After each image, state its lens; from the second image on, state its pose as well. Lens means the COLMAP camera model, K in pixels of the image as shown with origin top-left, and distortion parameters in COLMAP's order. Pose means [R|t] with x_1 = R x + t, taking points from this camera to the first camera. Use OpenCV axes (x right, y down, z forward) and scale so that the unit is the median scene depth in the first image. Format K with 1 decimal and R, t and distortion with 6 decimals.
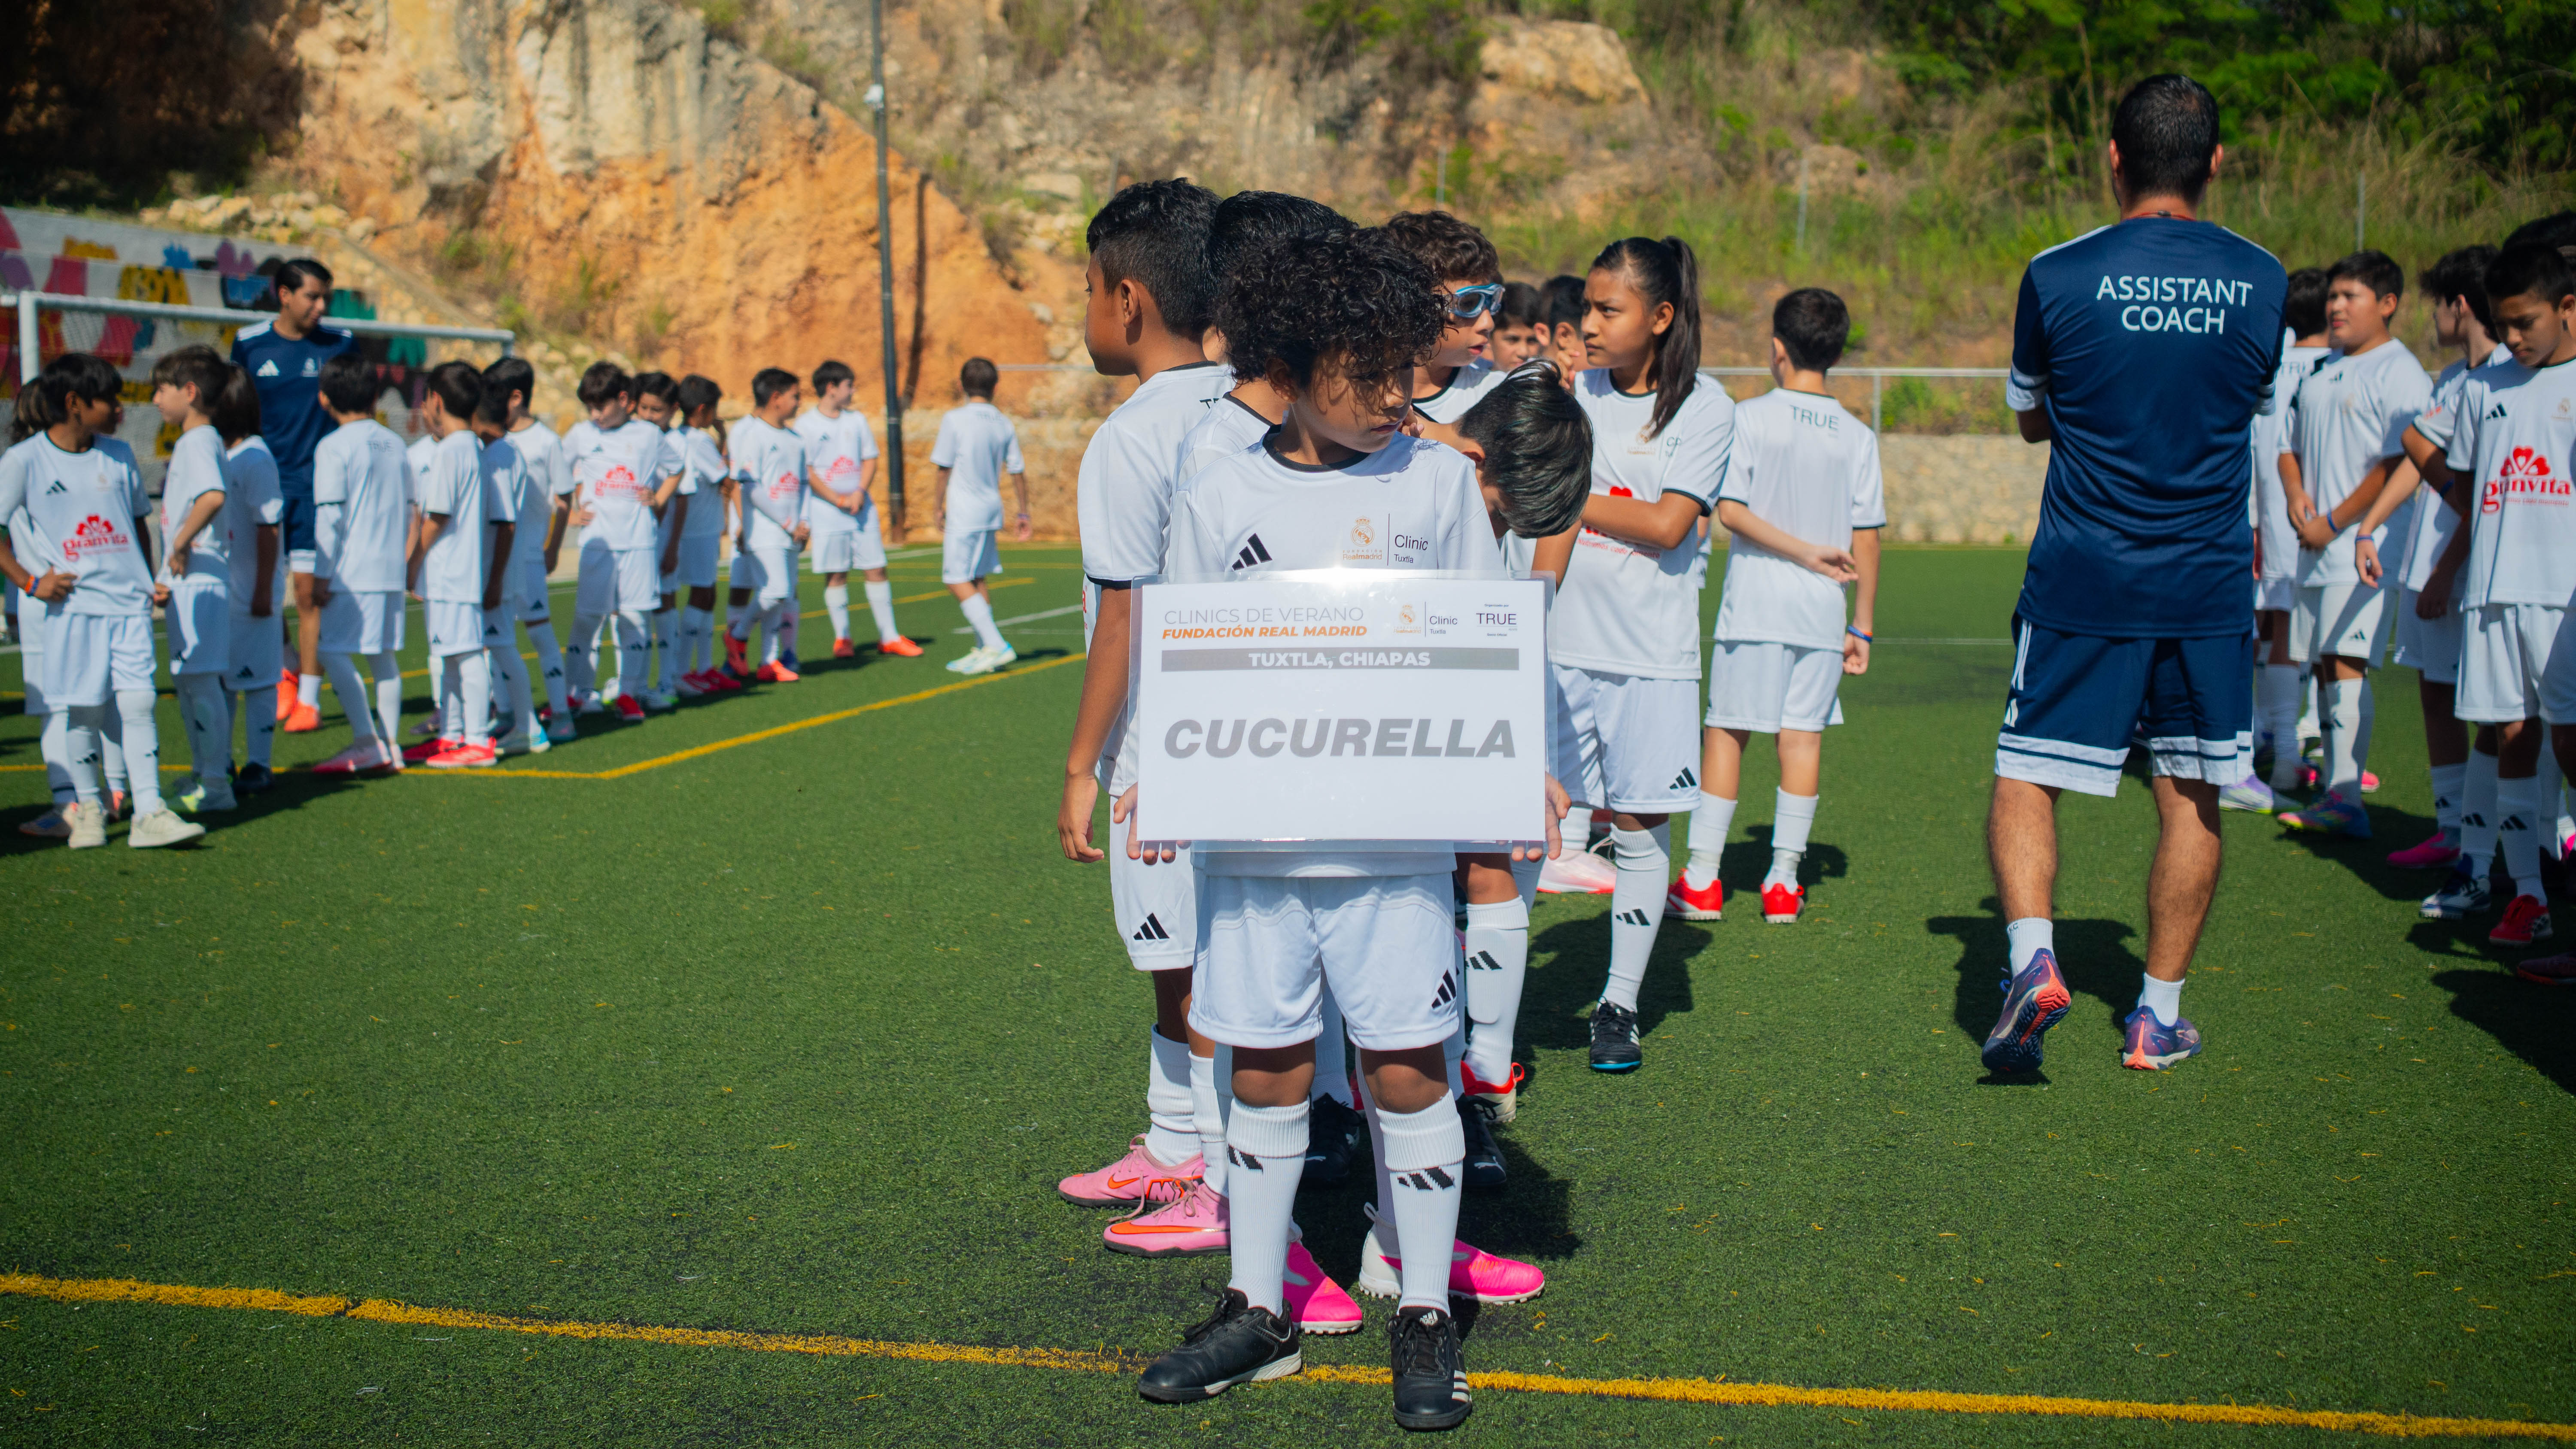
lens RADIAL K [[2843.7, 0, 1288.0], [0, 2843.7, 724.5], [0, 0, 1]] dist [-0.135291, 0.220135]
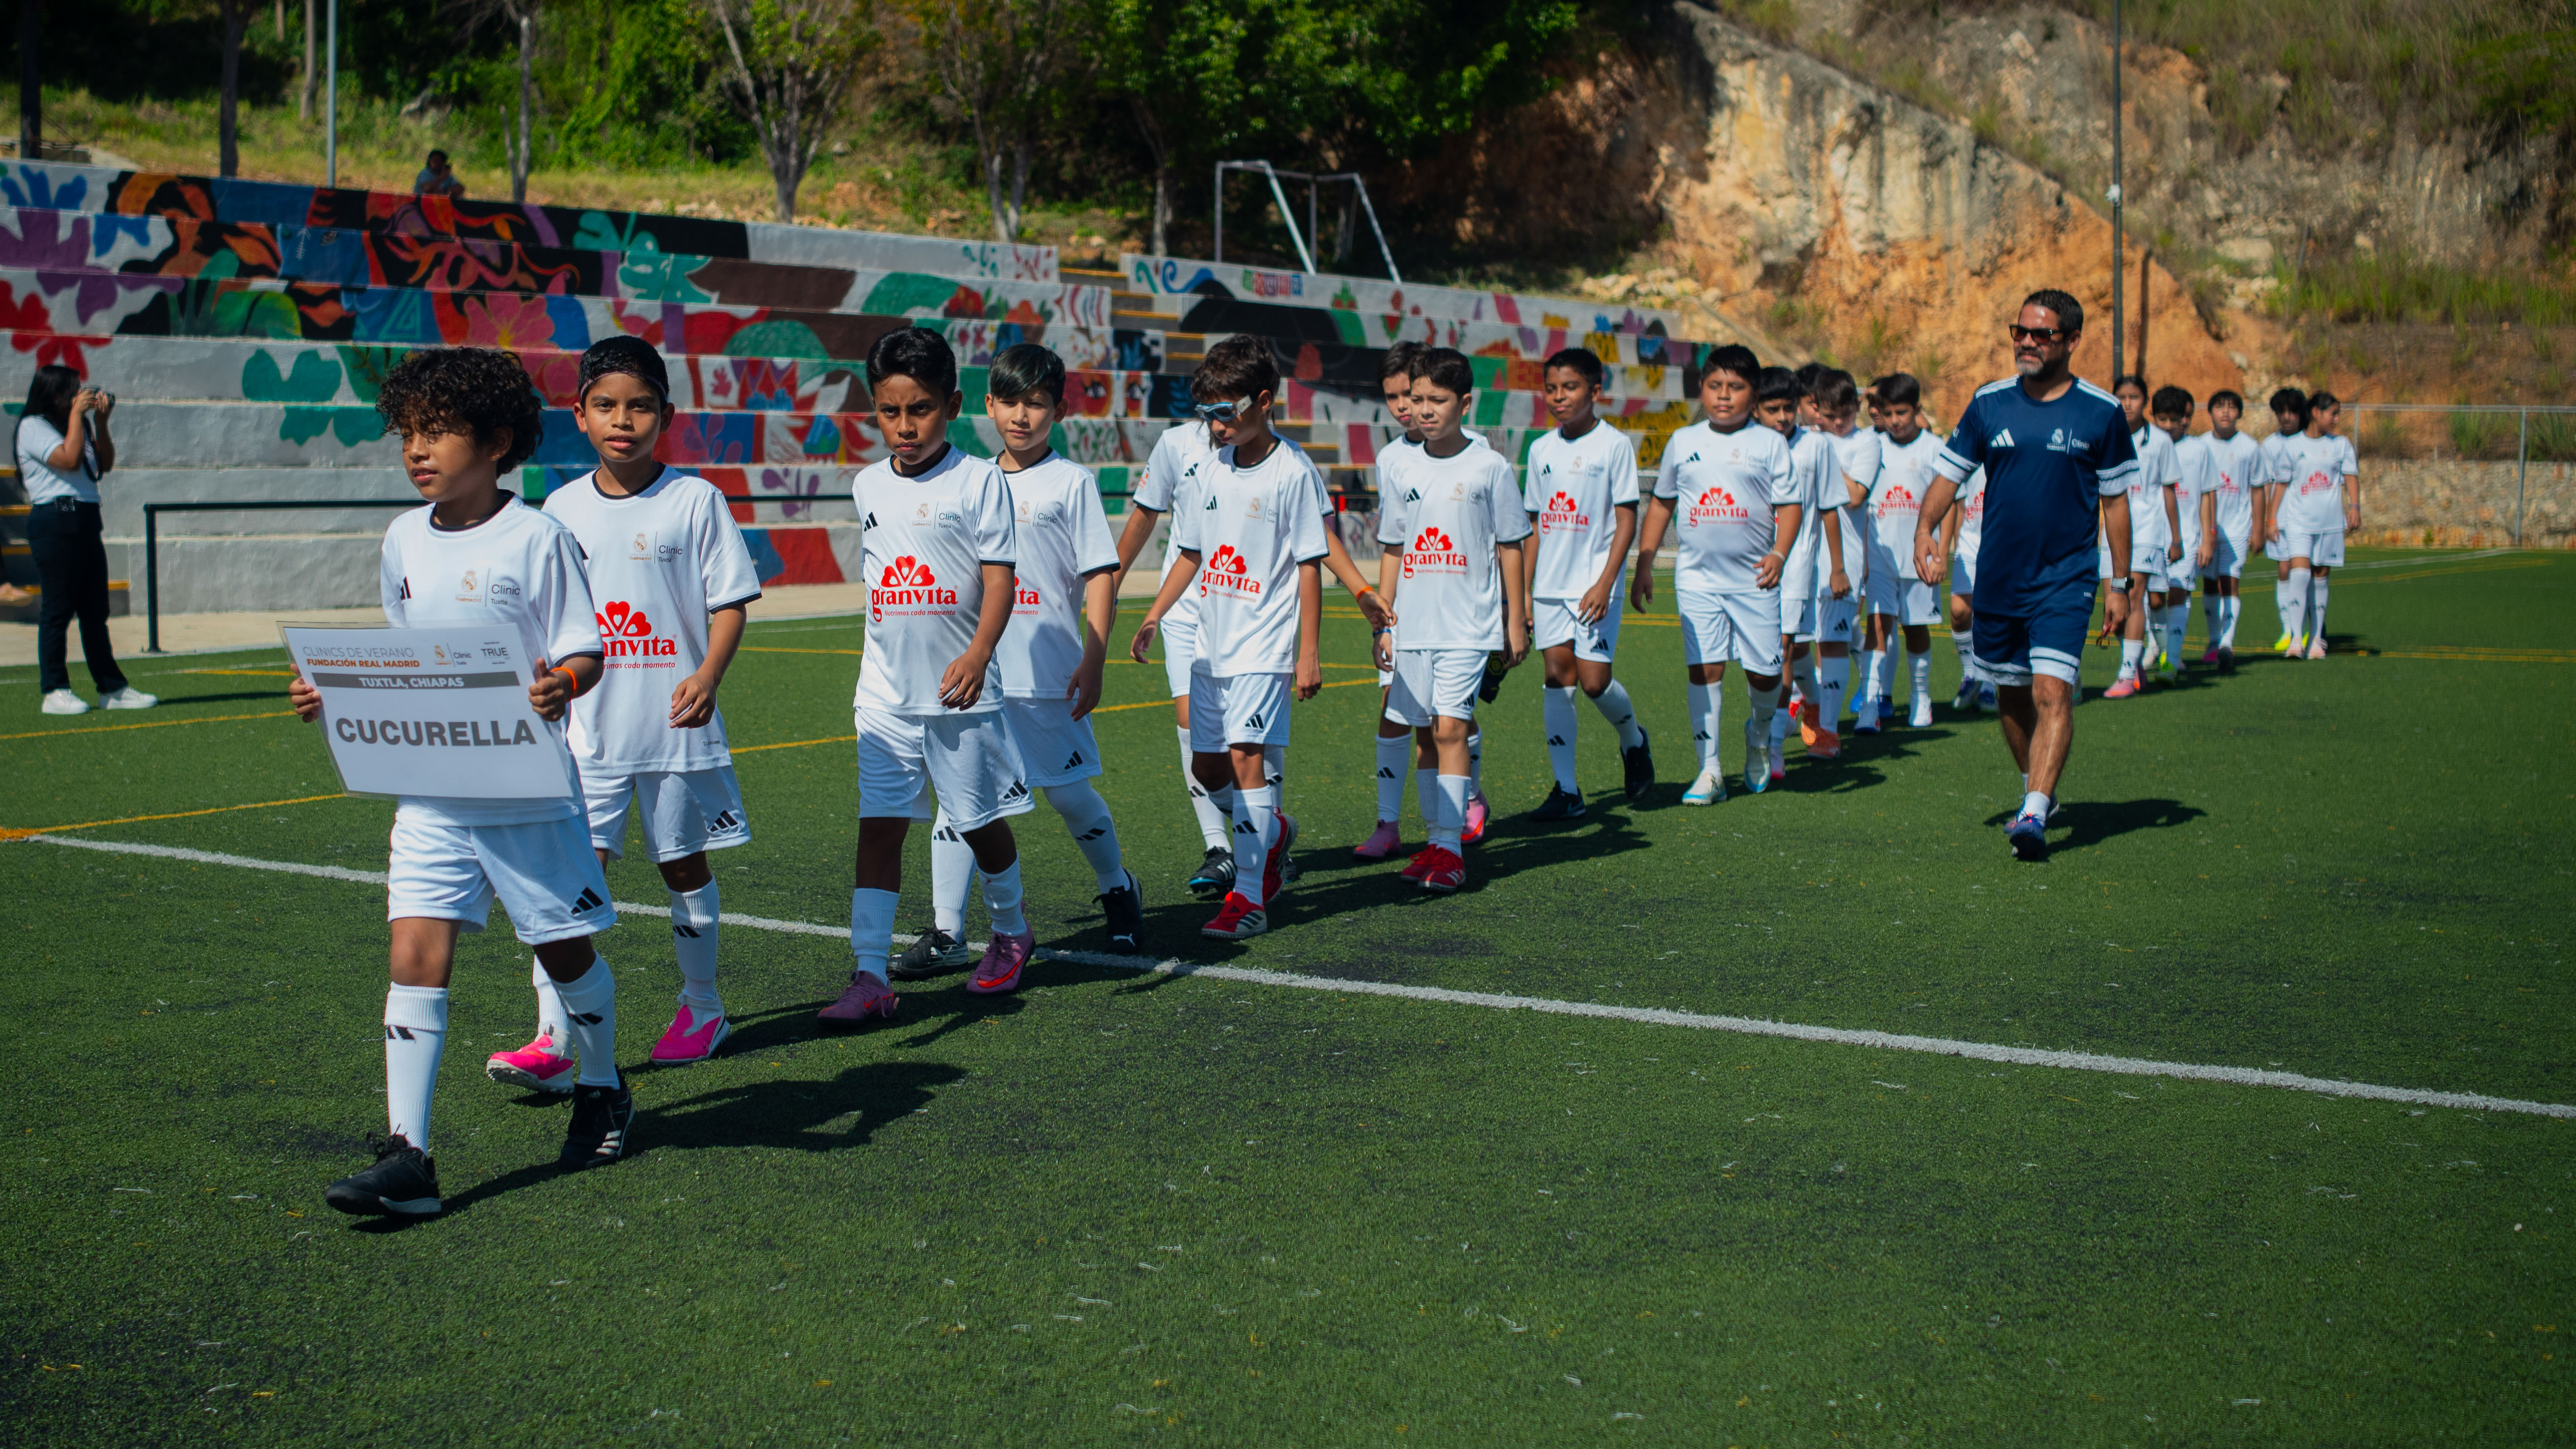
lens RADIAL K [[3219.6, 0, 1067.7], [0, 3219.6, 783.5], [0, 0, 1]] dist [-0.126195, 0.158535]
pose [[0.915575, 0.047001, -0.399391, 0.006951], [-0.045104, 0.998882, 0.014152, 0.044985], [0.399610, 0.005057, 0.916671, -0.493394]]
